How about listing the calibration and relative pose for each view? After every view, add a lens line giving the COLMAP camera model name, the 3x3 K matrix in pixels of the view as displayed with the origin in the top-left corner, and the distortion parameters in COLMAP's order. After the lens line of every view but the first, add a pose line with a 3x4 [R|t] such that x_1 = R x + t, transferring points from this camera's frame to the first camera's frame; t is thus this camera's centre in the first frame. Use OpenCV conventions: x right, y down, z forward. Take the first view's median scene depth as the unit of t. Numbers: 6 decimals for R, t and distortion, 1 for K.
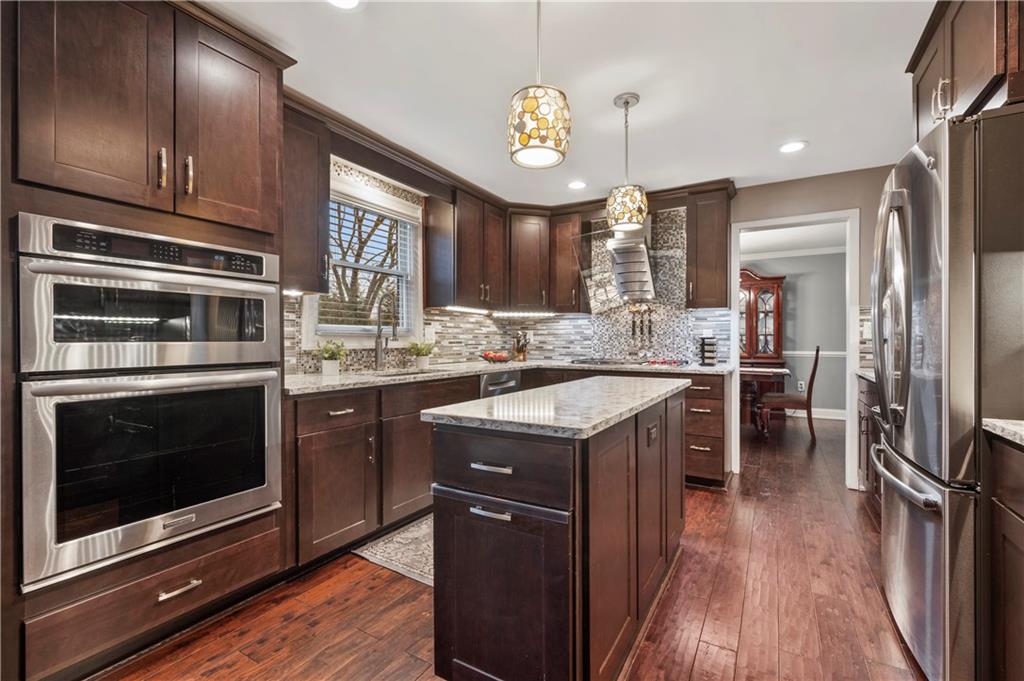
lens RADIAL K [[450.7, 0, 512.0], [0, 450.7, 340.5], [0, 0, 1]] dist [-0.000264, -0.000026]
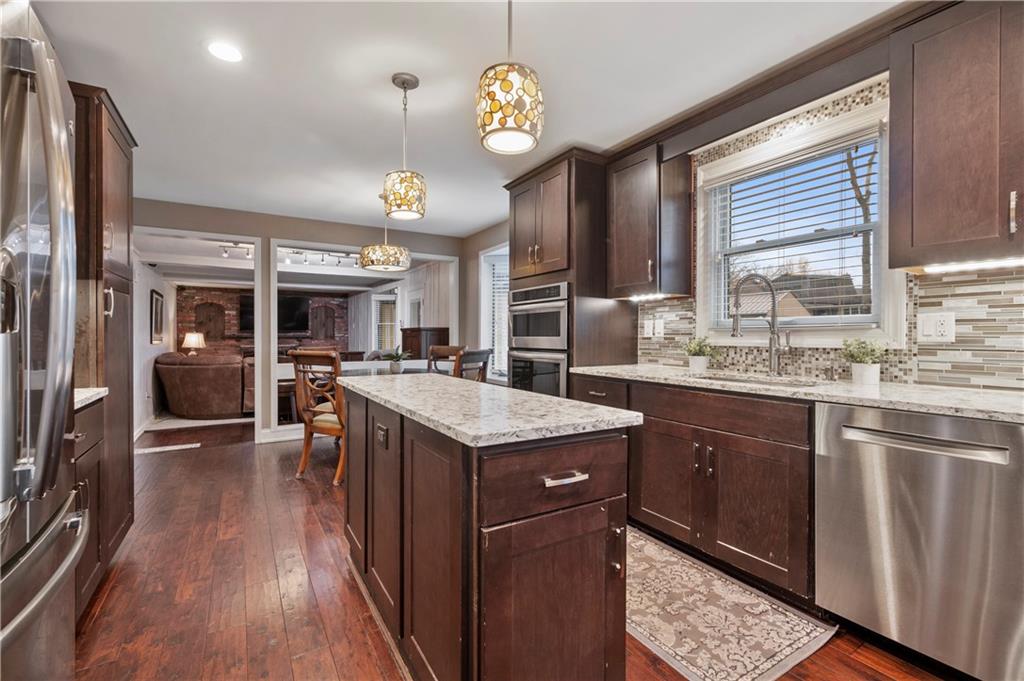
lens RADIAL K [[449.1, 0, 511.3], [0, 449.1, 336.8], [0, 0, 1]] dist [-0.000087, -0.000002]
pose [[-0.473399, 0.002493, -0.880845, 0.484775], [-0.001636, 0.999992, 0.003709, -0.001093], [0.880847, 0.003197, -0.473391, 0.806559]]
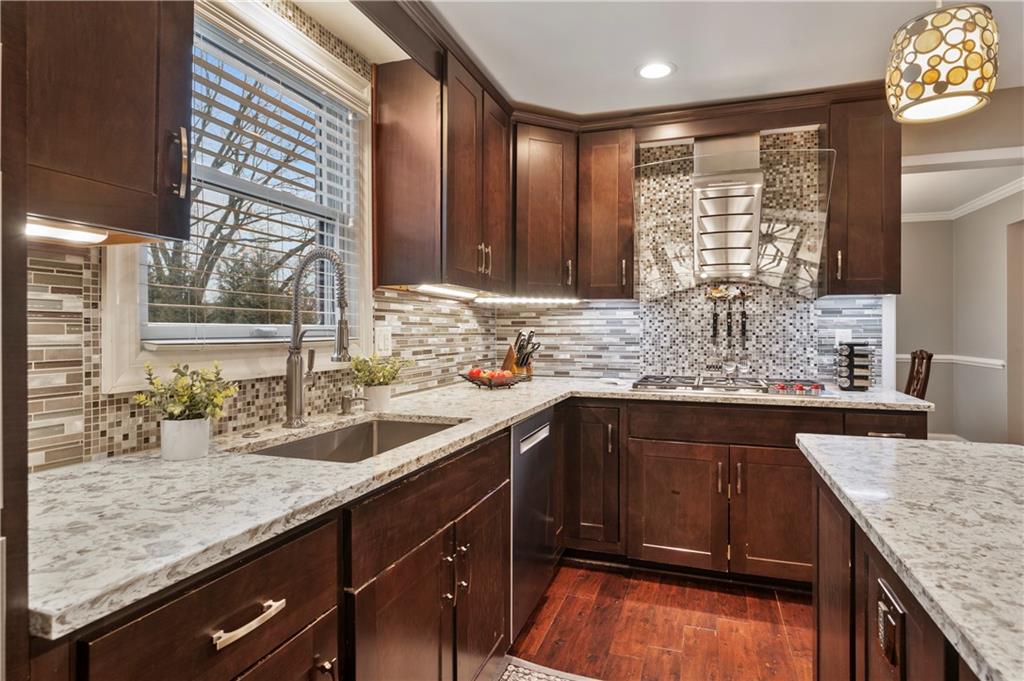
lens RADIAL K [[566.4, 0, 512.5], [0, 566.4, 327.6], [0, 0, 1]] dist [-0.000998, 0.000204]
pose [[0.979867, 0.002578, 0.199634, -0.164860], [-0.001561, 0.999985, -0.005253, -0.022663], [-0.199644, 0.004835, 0.979856, 0.344054]]
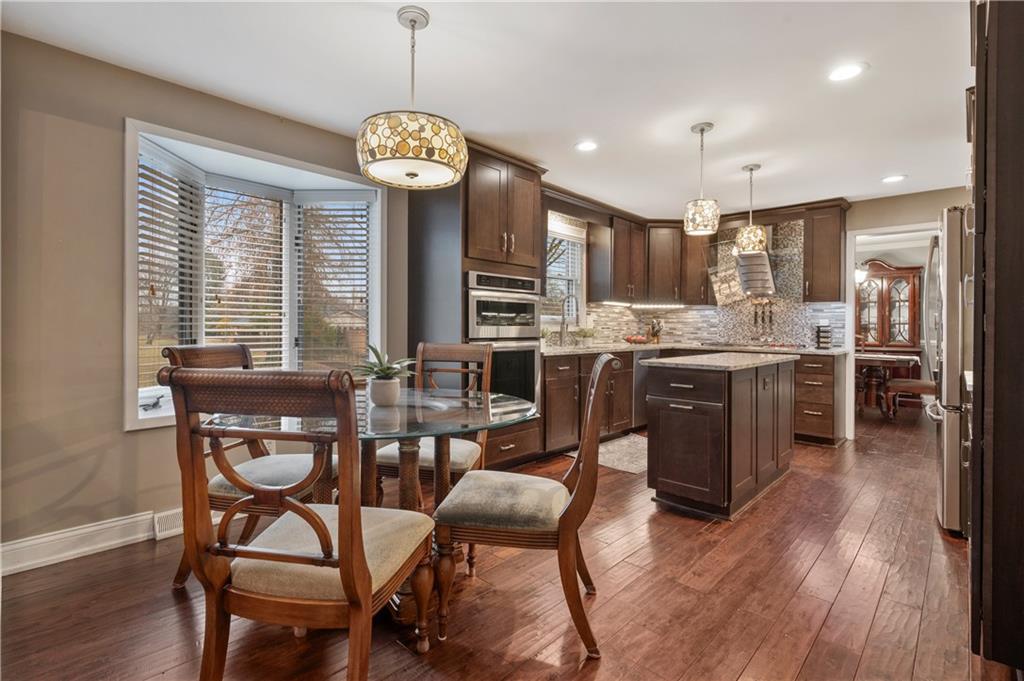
lens RADIAL K [[479.5, 0, 481.1], [0, 479.5, 326.4], [0, 0, 1]] dist [-0.000650, -0.000127]
pose [[0.967137, 0.008148, -0.254126, -0.129725], [-0.008322, 0.999965, 0.000389, 0.001695], [0.254120, 0.001738, 0.967171, -0.484607]]
